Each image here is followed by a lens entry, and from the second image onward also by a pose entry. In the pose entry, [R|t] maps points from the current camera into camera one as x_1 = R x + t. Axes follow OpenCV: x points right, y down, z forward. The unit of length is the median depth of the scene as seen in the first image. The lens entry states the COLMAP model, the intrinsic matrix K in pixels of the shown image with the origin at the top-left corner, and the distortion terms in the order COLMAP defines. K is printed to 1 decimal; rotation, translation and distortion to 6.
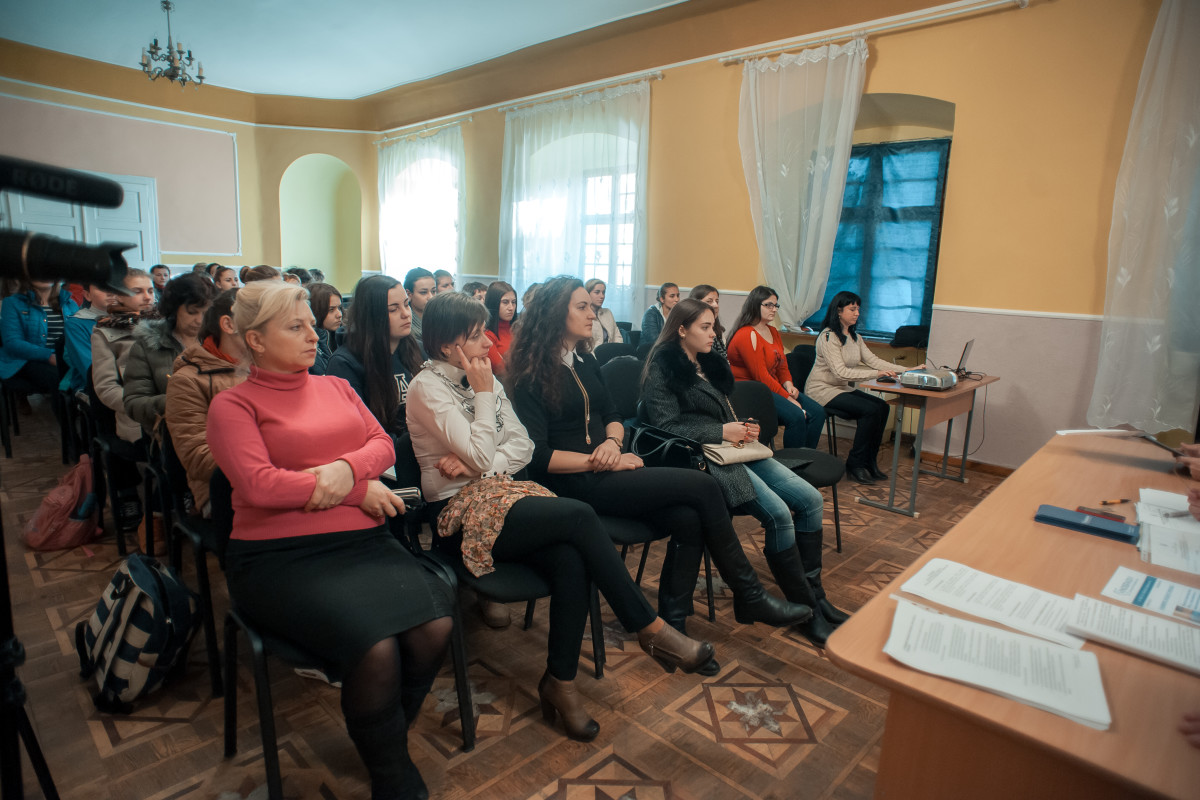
lens RADIAL K [[684.5, 0, 605.1], [0, 684.5, 403.4], [0, 0, 1]] dist [-0.101881, 0.066431]
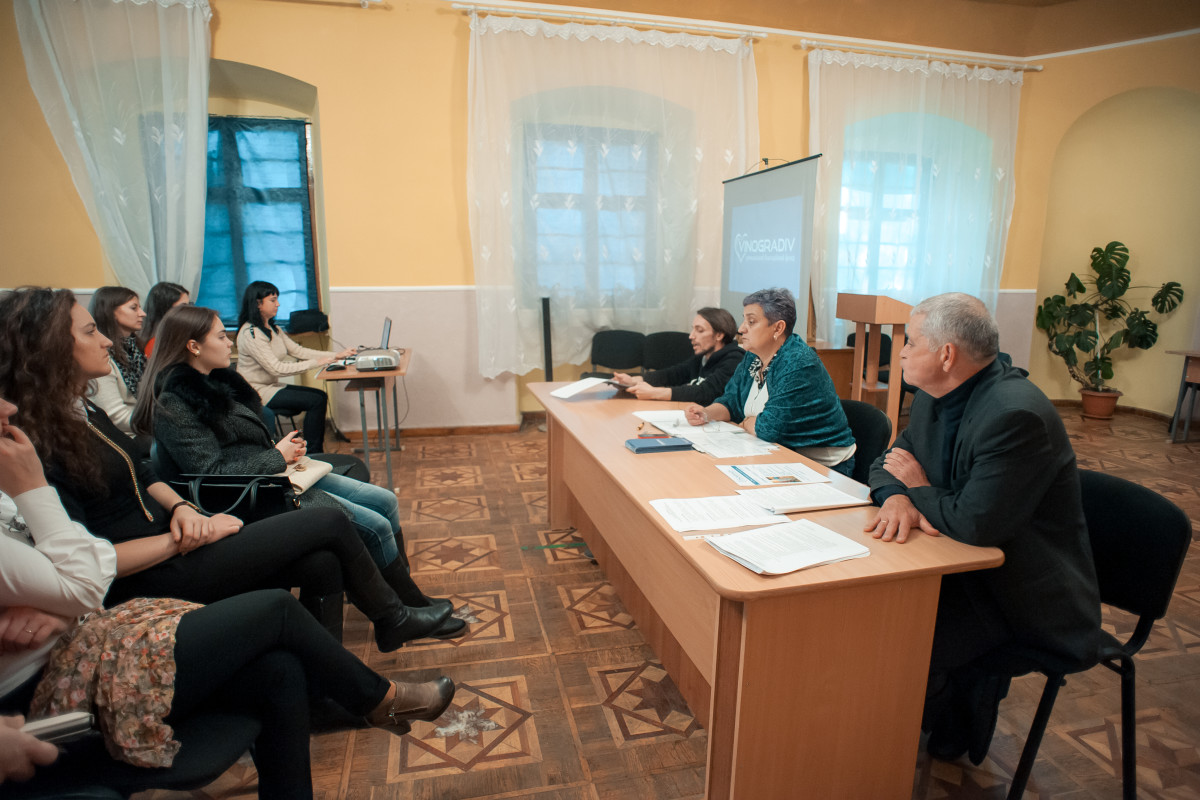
lens RADIAL K [[684.5, 0, 605.1], [0, 684.5, 403.4], [0, 0, 1]] dist [-0.101881, 0.066431]
pose [[0.537369, -0.200346, 0.819205, -0.184662], [0.174552, 0.976761, 0.124379, -0.037927], [-0.825086, 0.076157, 0.559851, 0.130696]]
